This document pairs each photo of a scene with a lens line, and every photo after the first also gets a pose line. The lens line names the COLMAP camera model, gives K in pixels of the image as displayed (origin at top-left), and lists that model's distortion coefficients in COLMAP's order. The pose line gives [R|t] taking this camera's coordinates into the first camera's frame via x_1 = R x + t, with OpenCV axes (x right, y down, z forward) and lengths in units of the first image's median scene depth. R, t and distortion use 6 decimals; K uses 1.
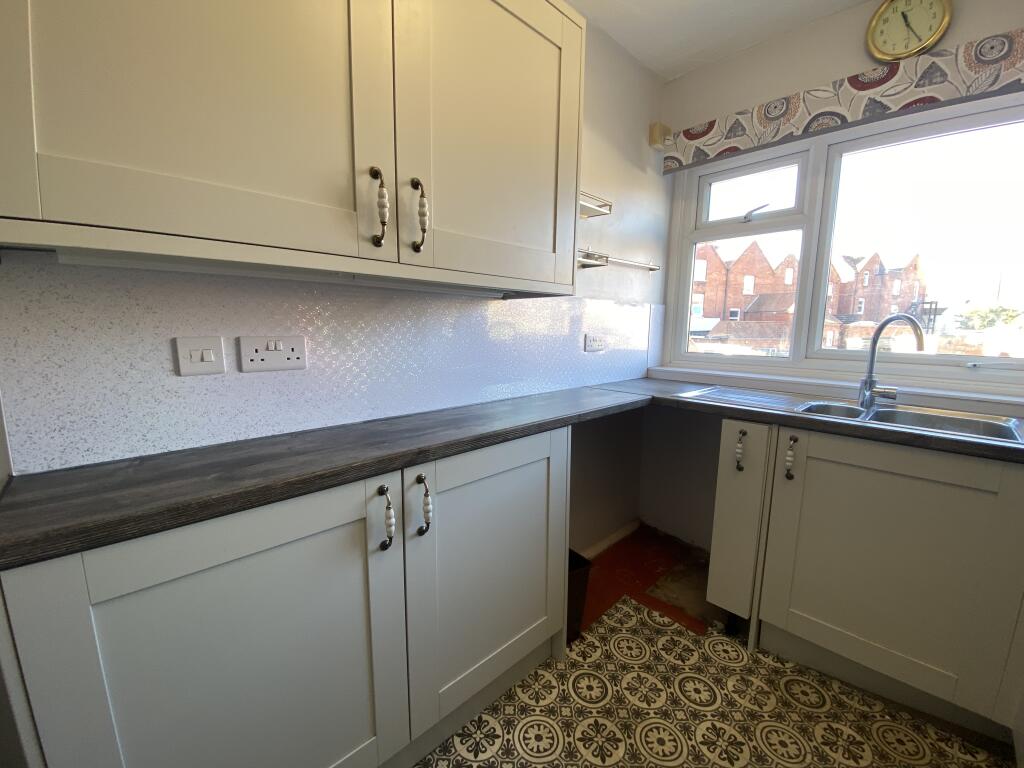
lens RADIAL K [[419.9, 0, 512.0], [0, 419.9, 384.0], [0, 0, 1]] dist [0.026413, -0.020997]
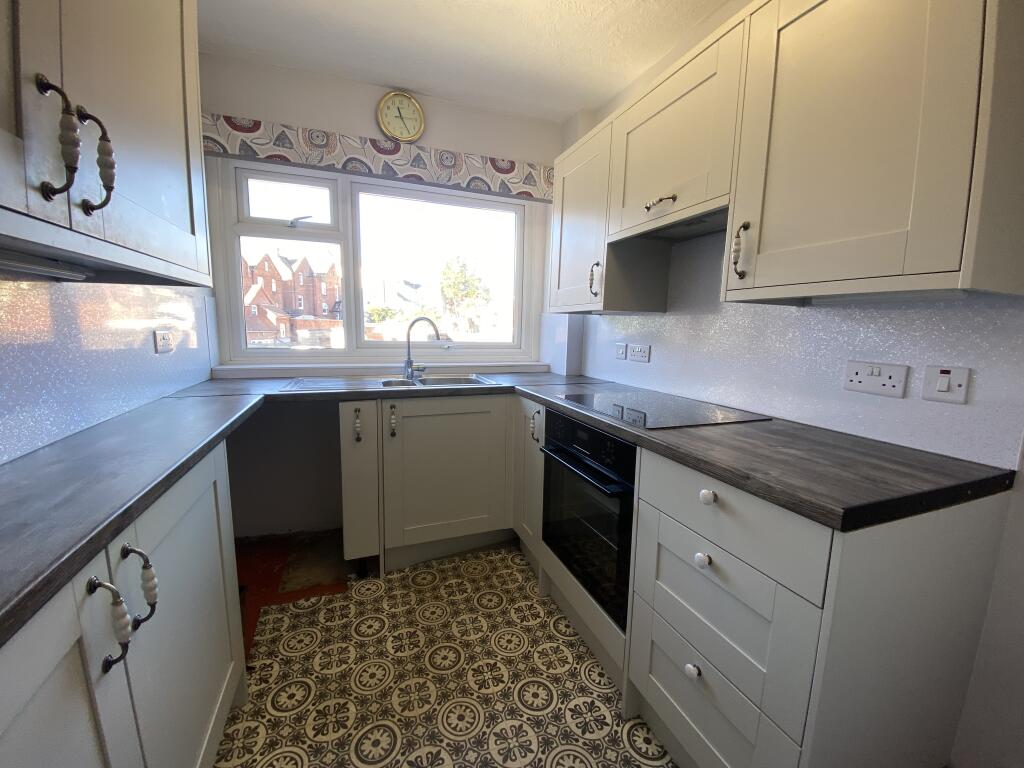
lens RADIAL K [[419.9, 0, 512.0], [0, 419.9, 384.0], [0, 0, 1]] dist [0.026413, -0.020997]
pose [[0.393422, -0.130923, 0.909988, -0.375964], [0.114093, 0.989109, 0.092980, -0.023312], [-0.912251, 0.067243, 0.404075, 0.088276]]
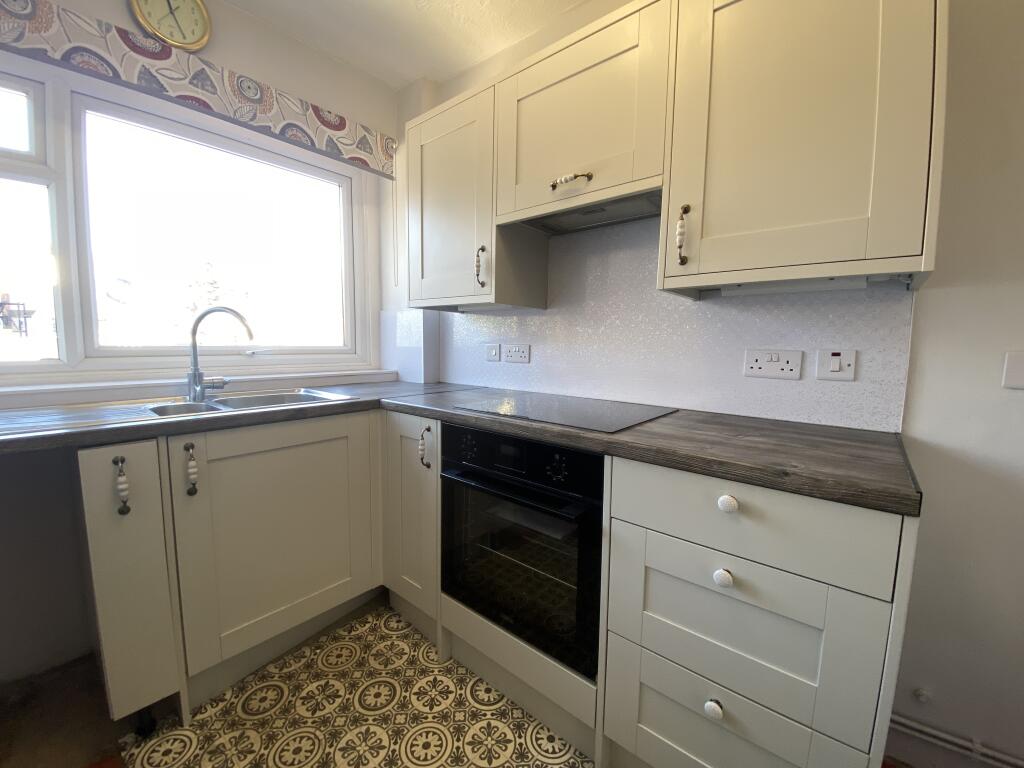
lens RADIAL K [[416.4, 0, 512.0], [0, 416.4, 384.0], [0, 0, 1]] dist [0.017115, -0.019075]
pose [[-0.105183, -0.116153, 0.987646, -0.192378], [0.123230, 0.983978, 0.128846, -0.019606], [-0.986788, 0.135260, -0.089185, 0.391022]]
